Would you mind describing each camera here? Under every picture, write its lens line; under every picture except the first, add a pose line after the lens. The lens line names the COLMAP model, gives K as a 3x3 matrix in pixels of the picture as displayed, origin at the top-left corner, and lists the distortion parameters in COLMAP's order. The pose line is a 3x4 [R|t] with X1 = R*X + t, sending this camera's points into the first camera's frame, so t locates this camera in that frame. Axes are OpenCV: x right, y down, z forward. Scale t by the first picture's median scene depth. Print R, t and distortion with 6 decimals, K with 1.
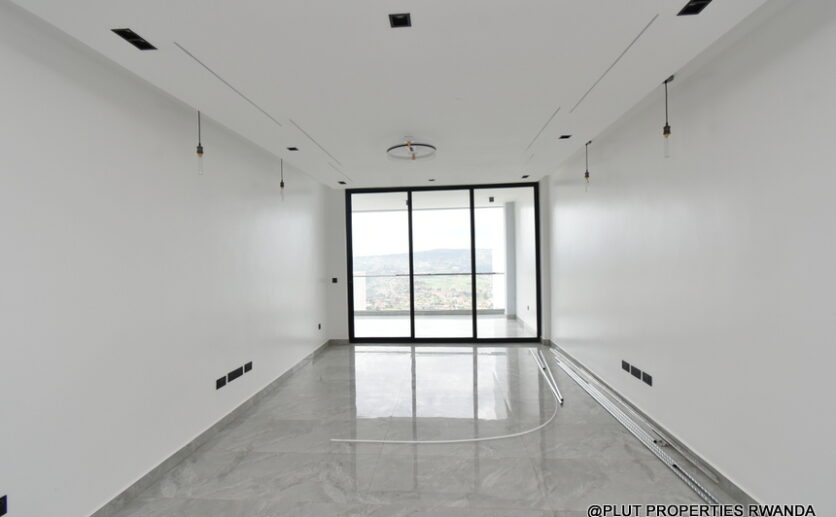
lens RADIAL K [[368.3, 0, 415.5], [0, 368.3, 258.0], [0, 0, 1]] dist [0.000942, -0.000223]
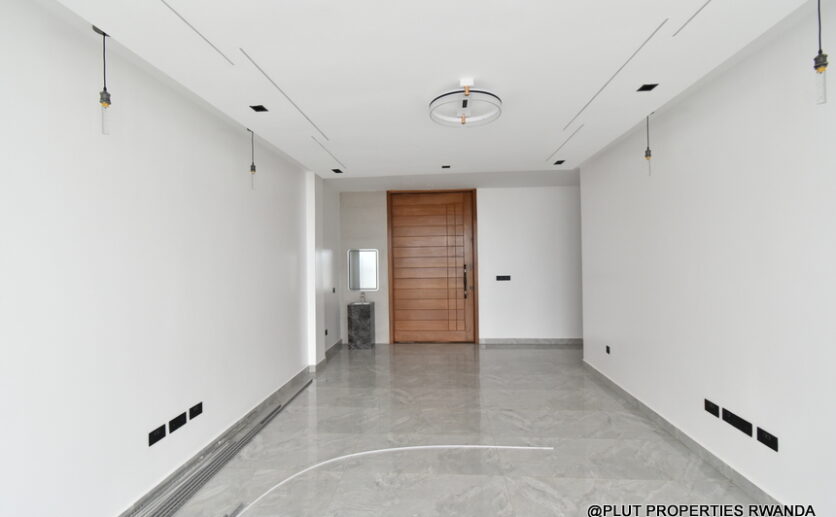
lens RADIAL K [[368.3, 0, 415.5], [0, 368.3, 258.0], [0, 0, 1]] dist [0.000942, -0.000223]
pose [[-0.999250, 0.038719, 0.000727, 0.053677], [0.038722, 0.999242, 0.003983, -0.007141], [-0.000572, 0.004009, -0.999992, 0.990793]]
